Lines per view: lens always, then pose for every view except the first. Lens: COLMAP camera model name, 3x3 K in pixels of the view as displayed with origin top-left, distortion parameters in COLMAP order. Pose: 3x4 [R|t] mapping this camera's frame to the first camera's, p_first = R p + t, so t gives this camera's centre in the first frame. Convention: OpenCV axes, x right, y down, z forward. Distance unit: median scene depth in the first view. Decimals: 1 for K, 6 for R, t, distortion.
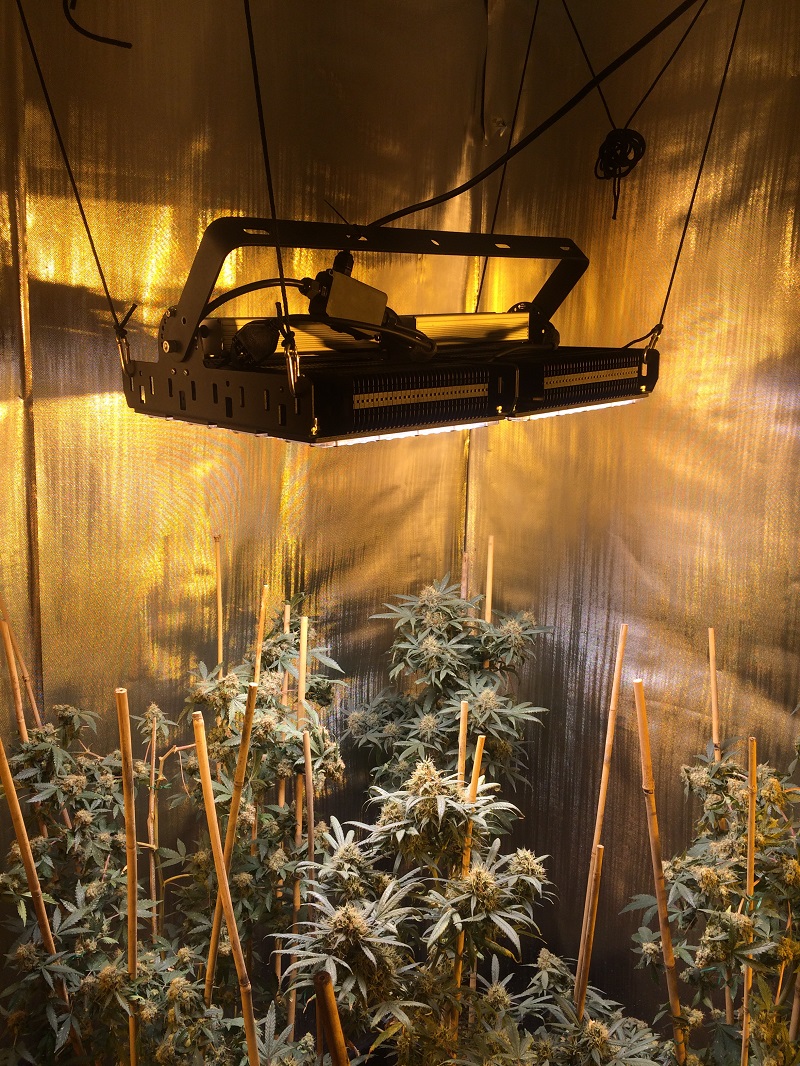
lens RADIAL K [[899.3, 0, 400.0], [0, 899.3, 533.0], [0, 0, 1]] dist [0.081417, -0.071972]
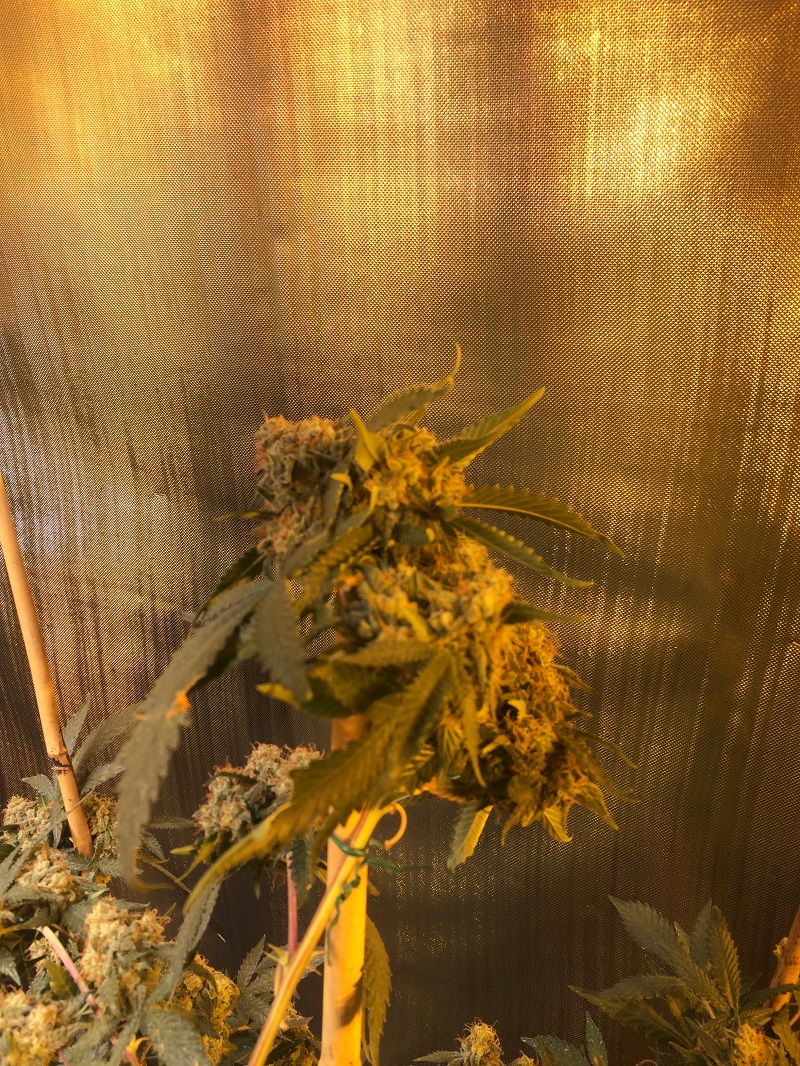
lens RADIAL K [[899.3, 0, 400.0], [0, 899.3, 533.0], [0, 0, 1]] dist [0.081417, -0.071972]
pose [[0.925494, -0.166951, 0.339982, 0.366161], [0.084309, 0.965899, 0.244808, 0.090463], [-0.369259, -0.197905, 0.908010, 0.688397]]
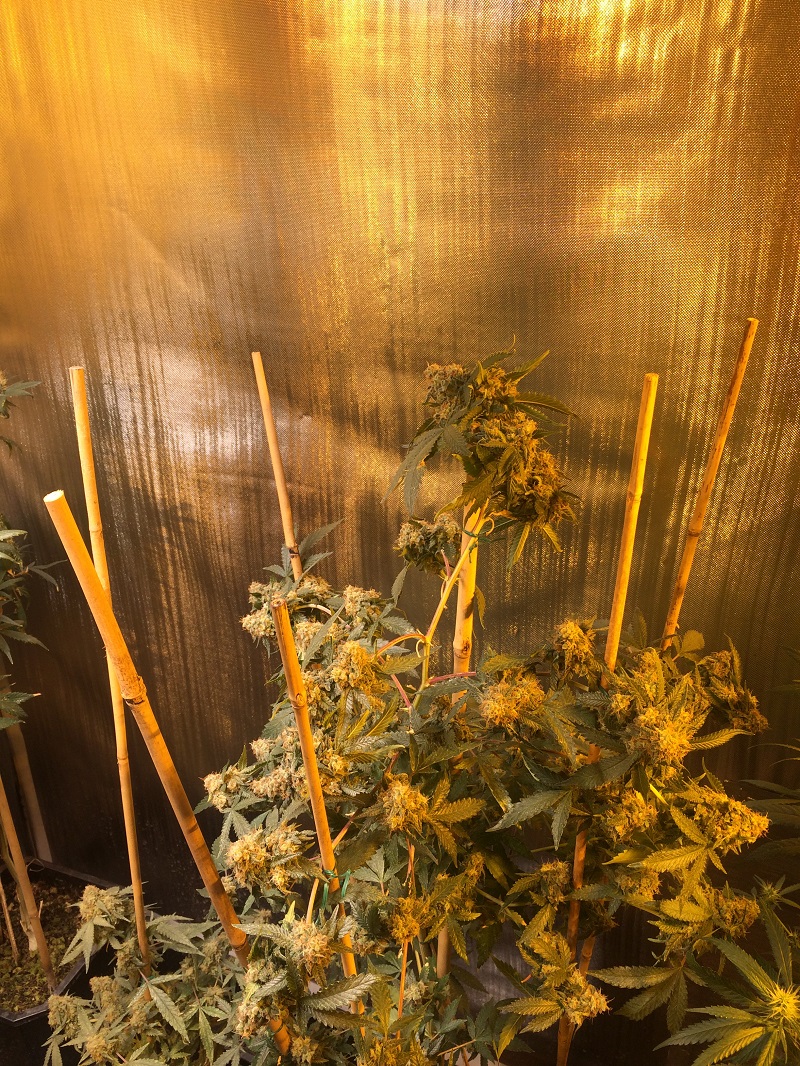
lens RADIAL K [[953.4, 0, 401.4], [0, 953.4, 519.9], [0, 0, 1]] dist [0.081454, -0.001630]
pose [[0.927360, -0.186905, 0.324145, 0.210160], [0.096134, 0.956239, 0.276342, 0.047860], [-0.361610, -0.225107, 0.904746, 0.404445]]
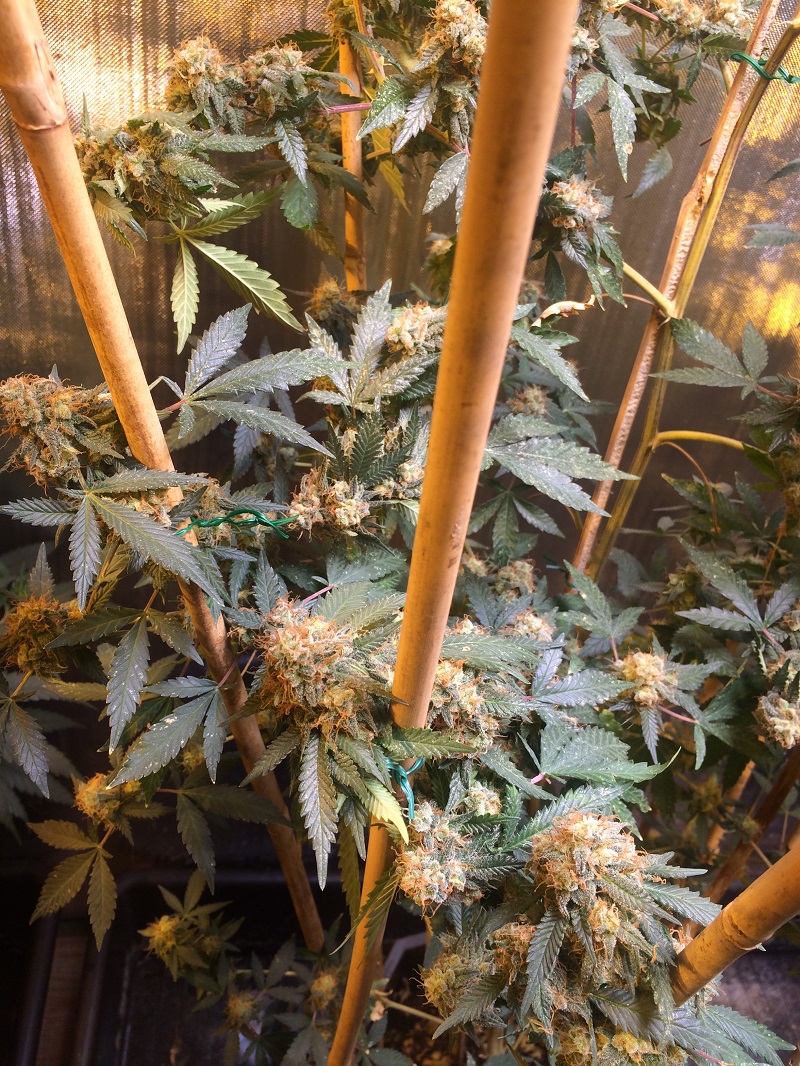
lens RADIAL K [[899.3, 0, 400.0], [0, 899.3, 533.0], [0, 0, 1]] dist [0.081417, -0.071972]
pose [[0.797390, 0.429526, -0.423883, -0.190568], [-0.225652, 0.863686, 0.450696, 0.304041], [0.559688, -0.263730, 0.785618, 0.726684]]
